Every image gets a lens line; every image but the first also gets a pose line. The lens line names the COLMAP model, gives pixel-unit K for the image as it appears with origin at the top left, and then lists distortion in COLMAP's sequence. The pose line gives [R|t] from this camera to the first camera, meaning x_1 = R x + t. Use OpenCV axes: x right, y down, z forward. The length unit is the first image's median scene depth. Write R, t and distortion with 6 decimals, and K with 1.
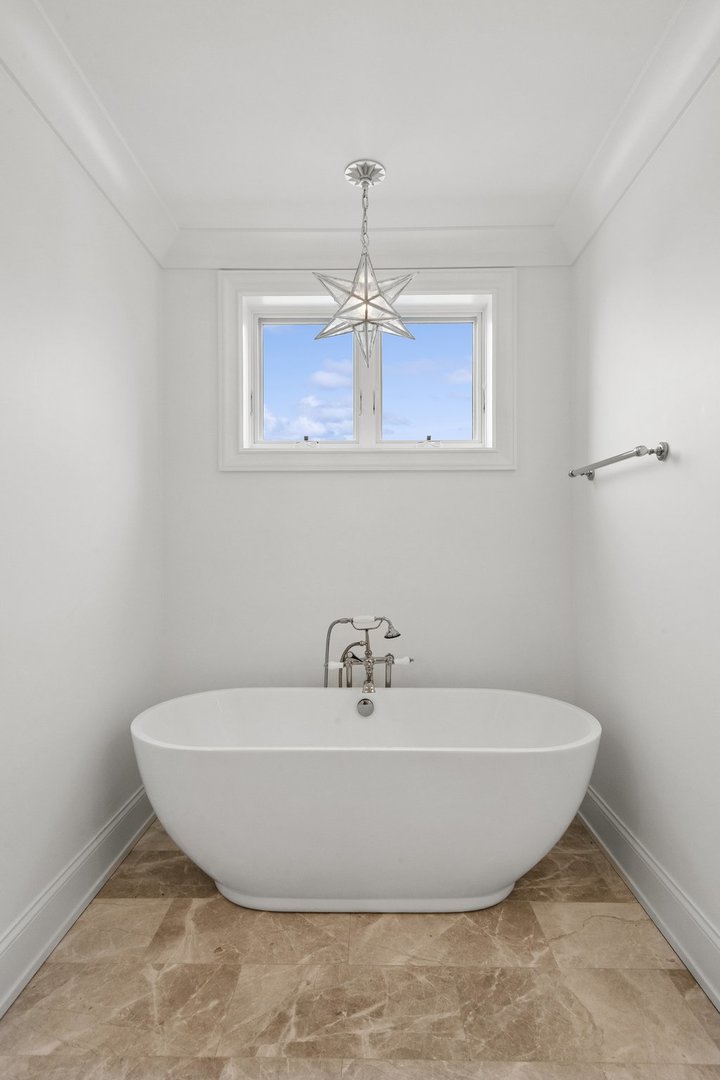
lens RADIAL K [[586.2, 0, 360.0], [0, 586.2, 540.0], [0, 0, 1]] dist [0.037185, -0.020825]
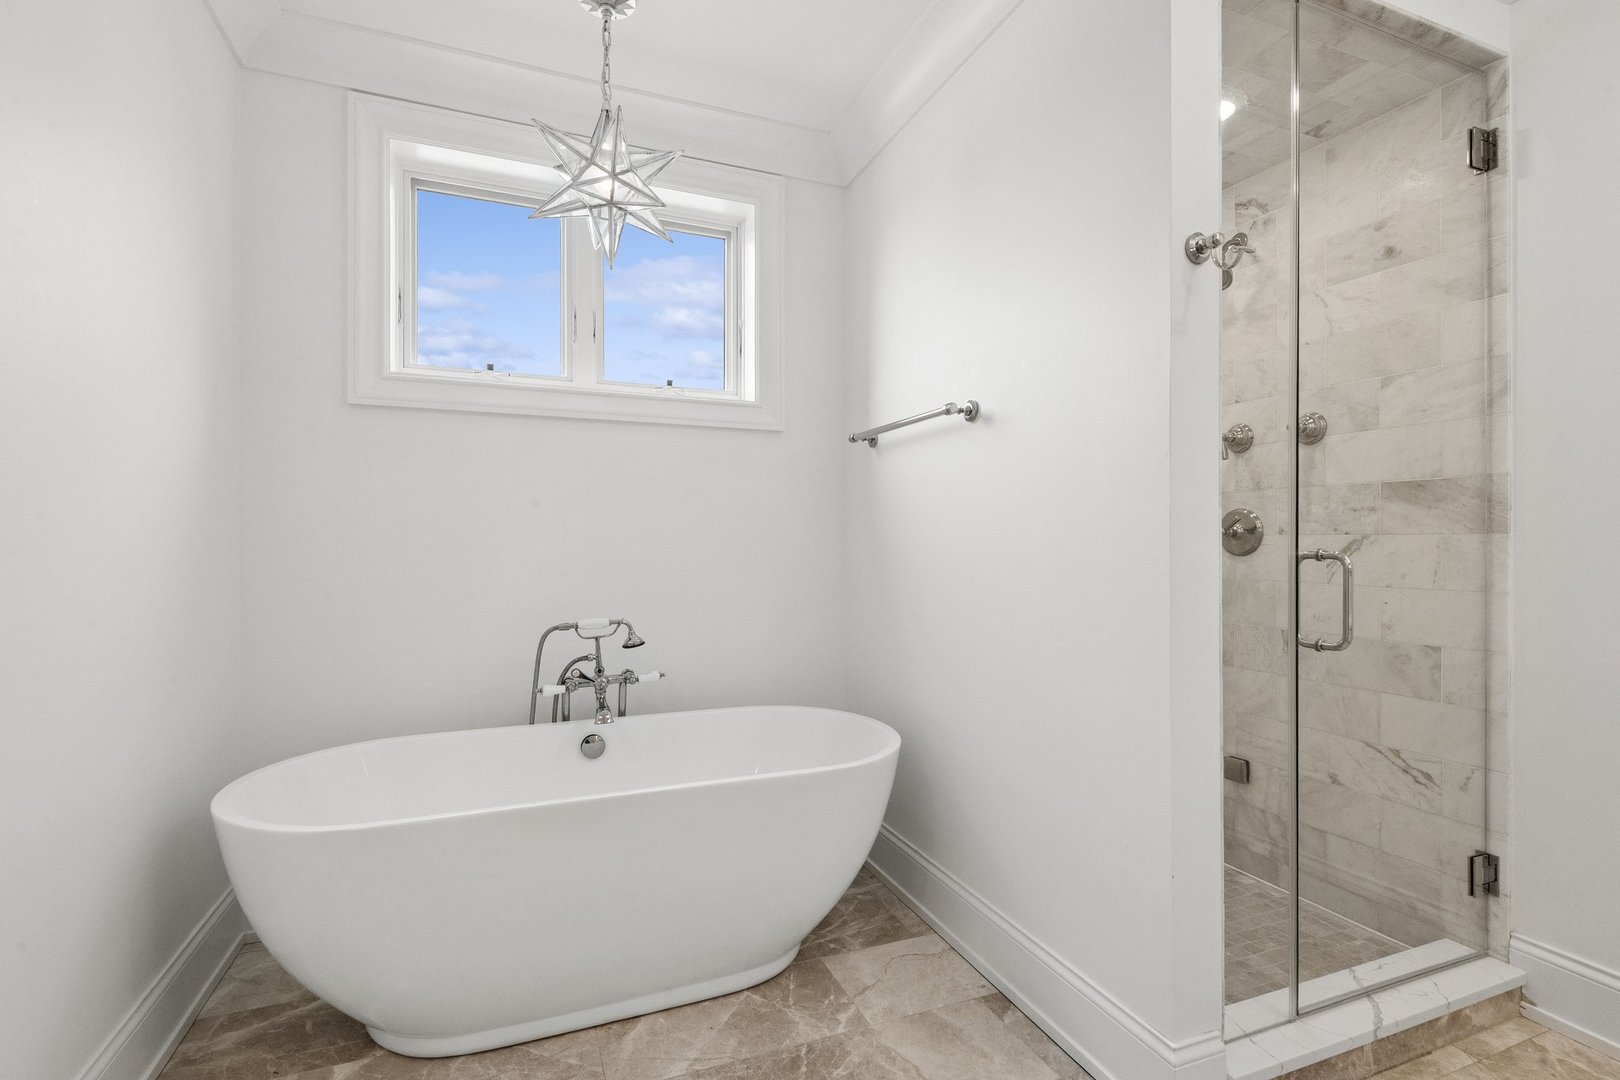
lens RADIAL K [[754.4, 0, 811.4], [0, 754.4, 545.6], [0, 0, 1]] dist [0.021346, -0.010063]
pose [[0.922249, 0.002172, 0.386591, -0.121647], [-0.005002, 0.999968, 0.006315, 0.037773], [-0.386565, -0.007757, 0.922230, 0.052195]]
